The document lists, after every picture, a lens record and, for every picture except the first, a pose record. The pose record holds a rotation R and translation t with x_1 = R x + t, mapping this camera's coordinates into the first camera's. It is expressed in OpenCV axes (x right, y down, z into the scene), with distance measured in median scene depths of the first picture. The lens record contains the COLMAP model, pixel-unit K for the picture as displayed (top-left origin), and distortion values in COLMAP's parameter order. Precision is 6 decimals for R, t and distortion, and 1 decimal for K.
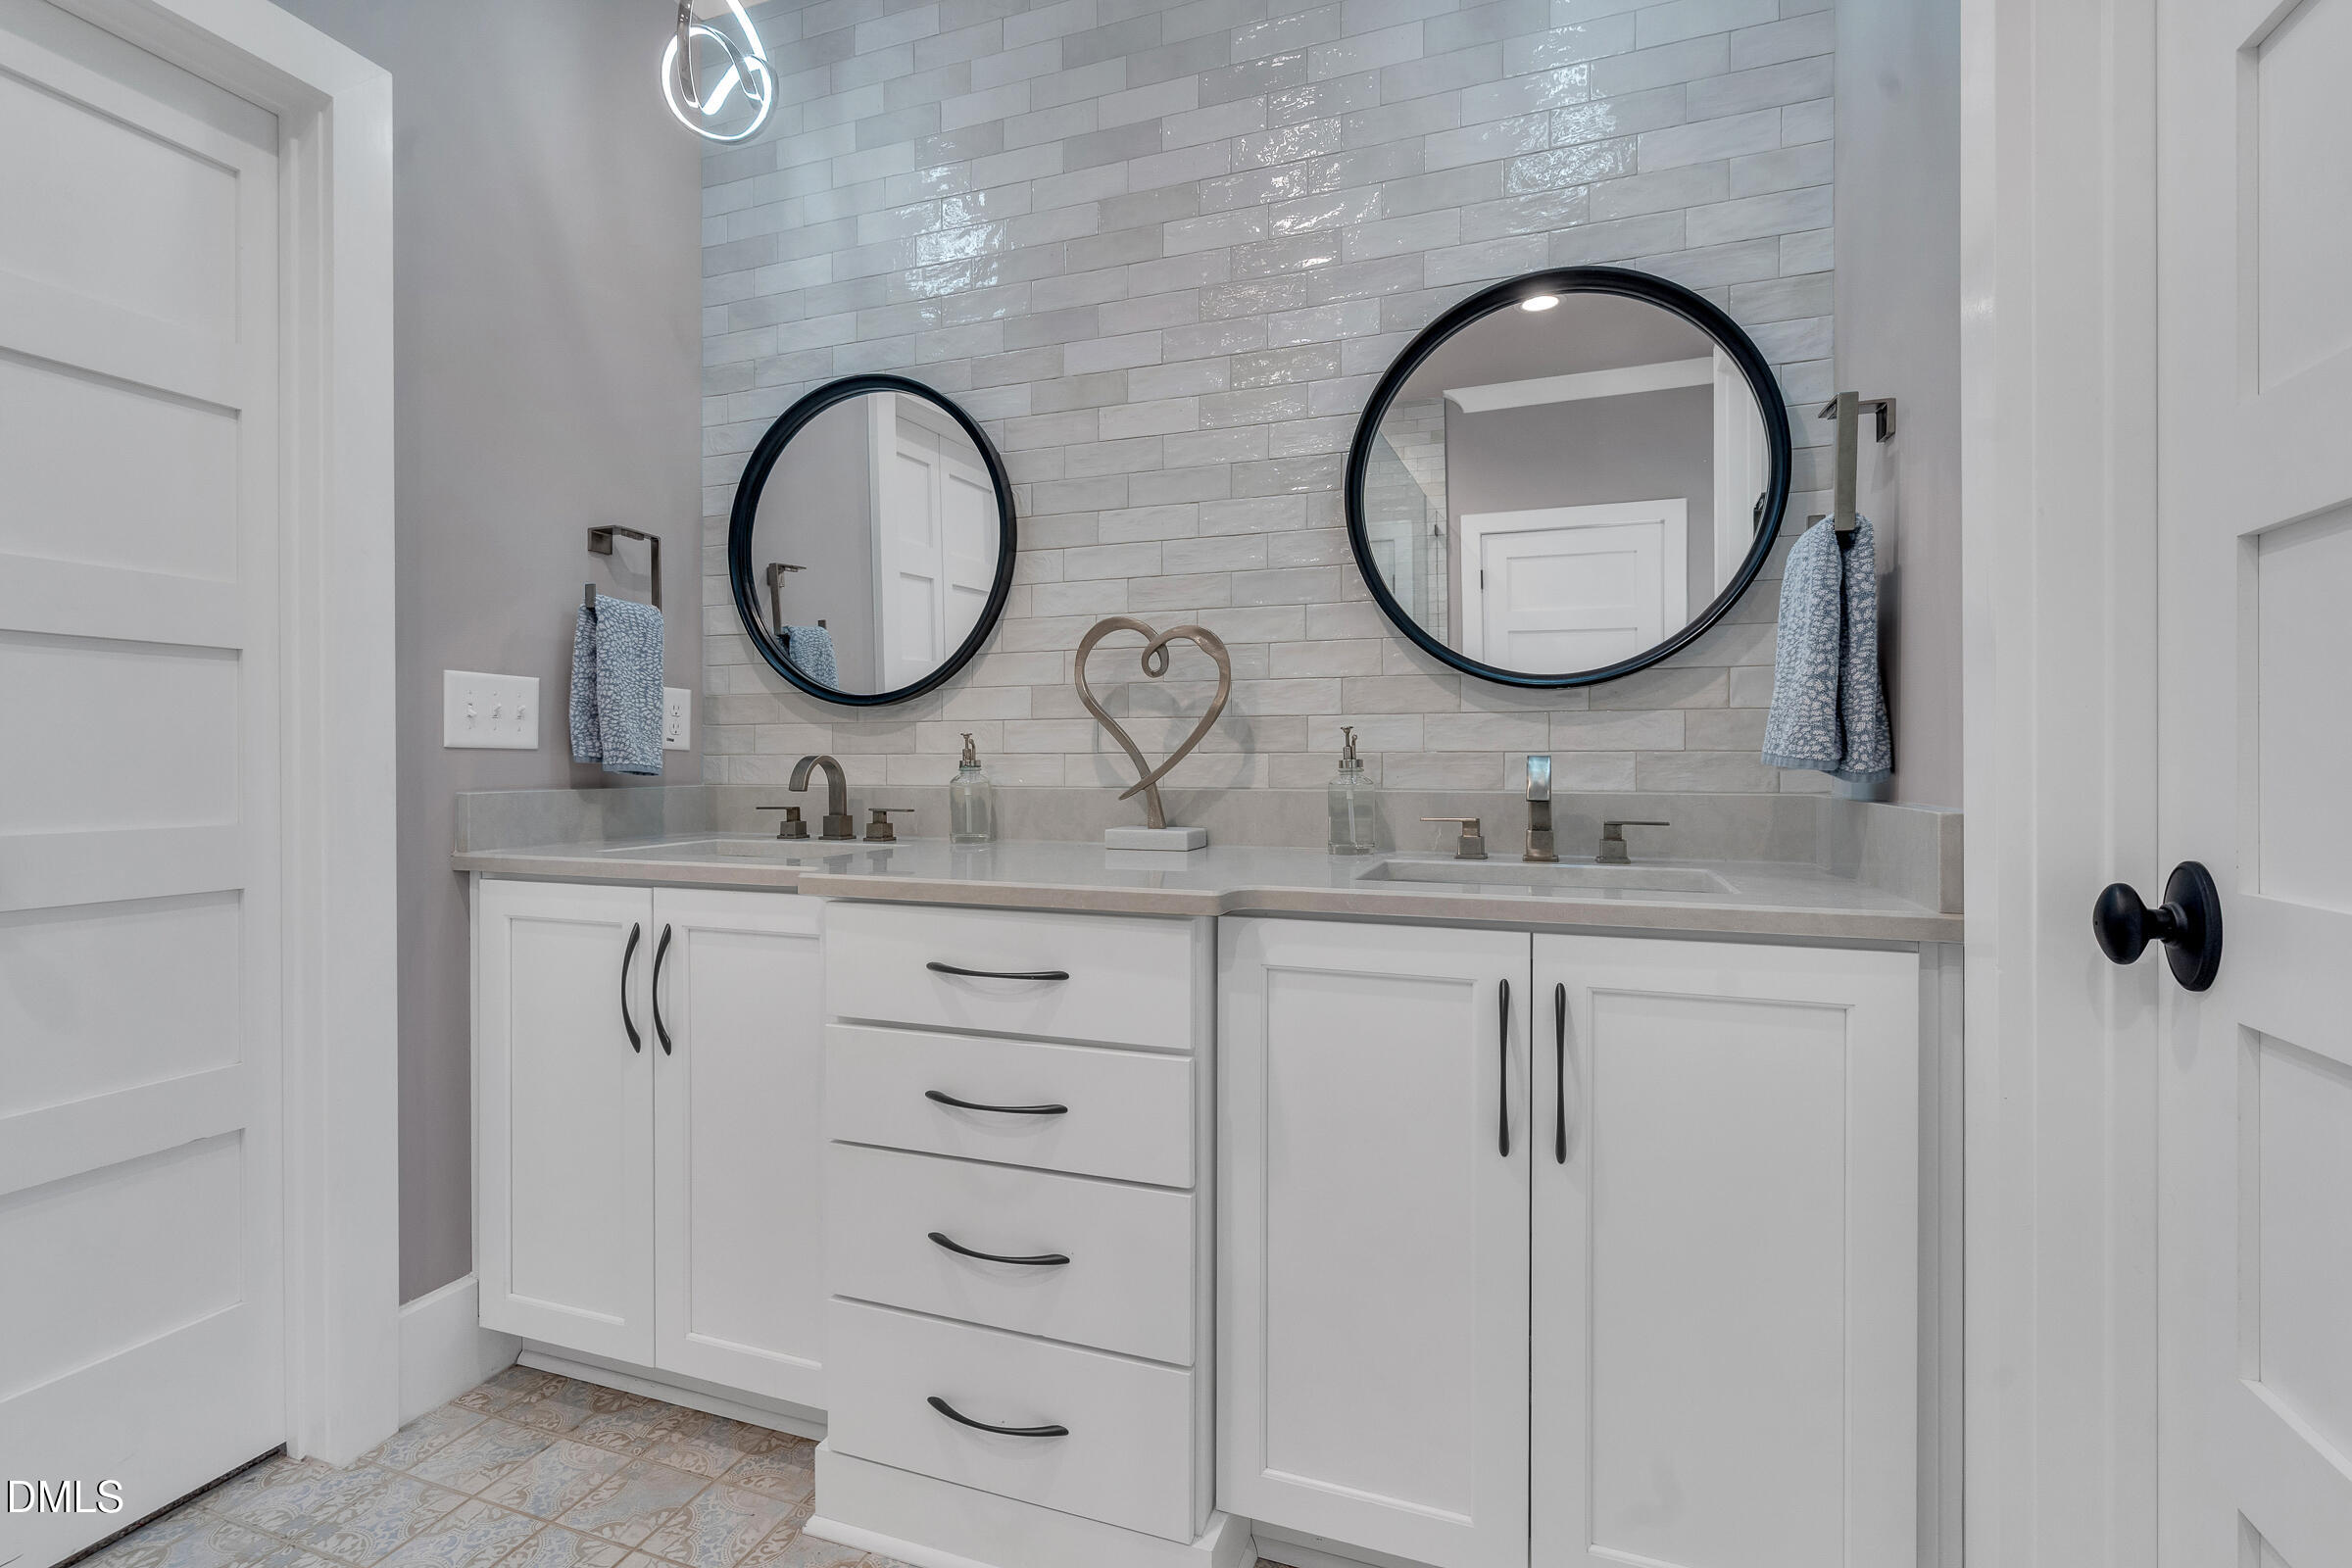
lens RADIAL K [[1085.8, 0, 1169.2], [0, 1085.8, 774.9], [0, 0, 1]] dist [-0.005809, 0.000199]
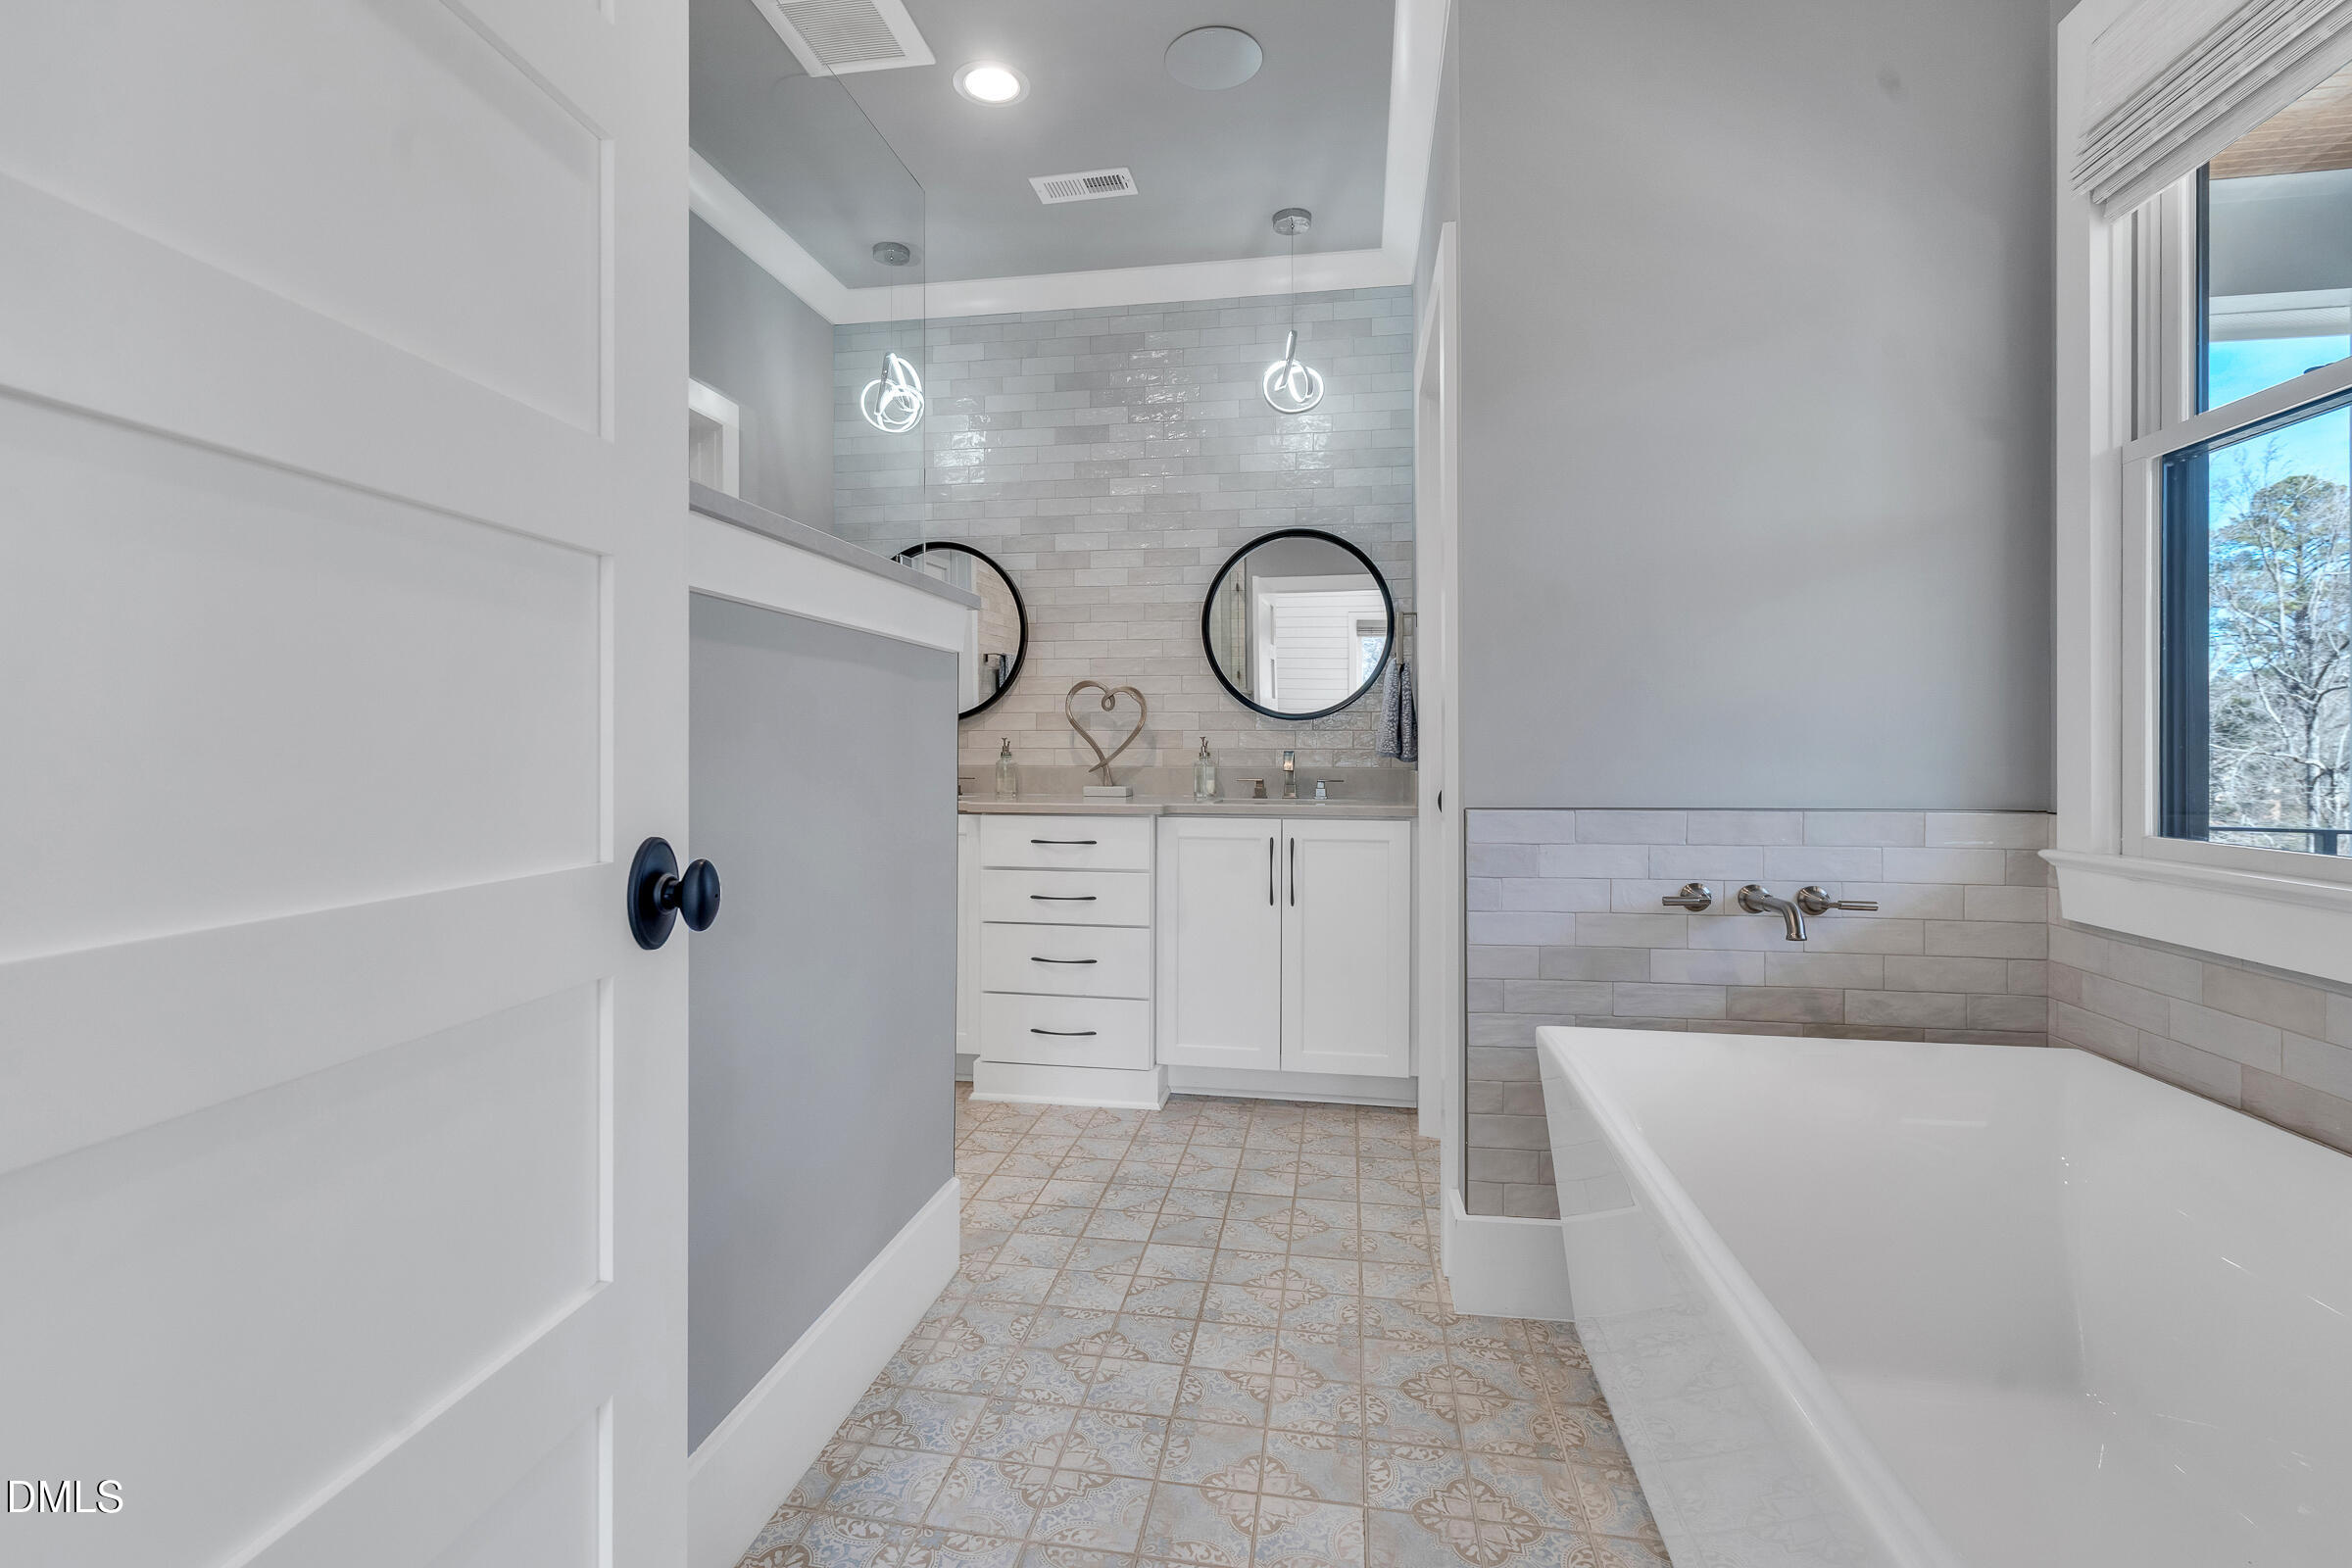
lens RADIAL K [[1085.8, 0, 1173.9], [0, 1085.8, 770.0], [0, 0, 1]] dist [-0.005809, 0.000199]
pose [[0.981983, 0.001742, 0.188959, -0.268090], [-0.002347, 0.999993, 0.002974, 0.013017], [-0.188952, -0.003364, 0.981981, -0.978346]]
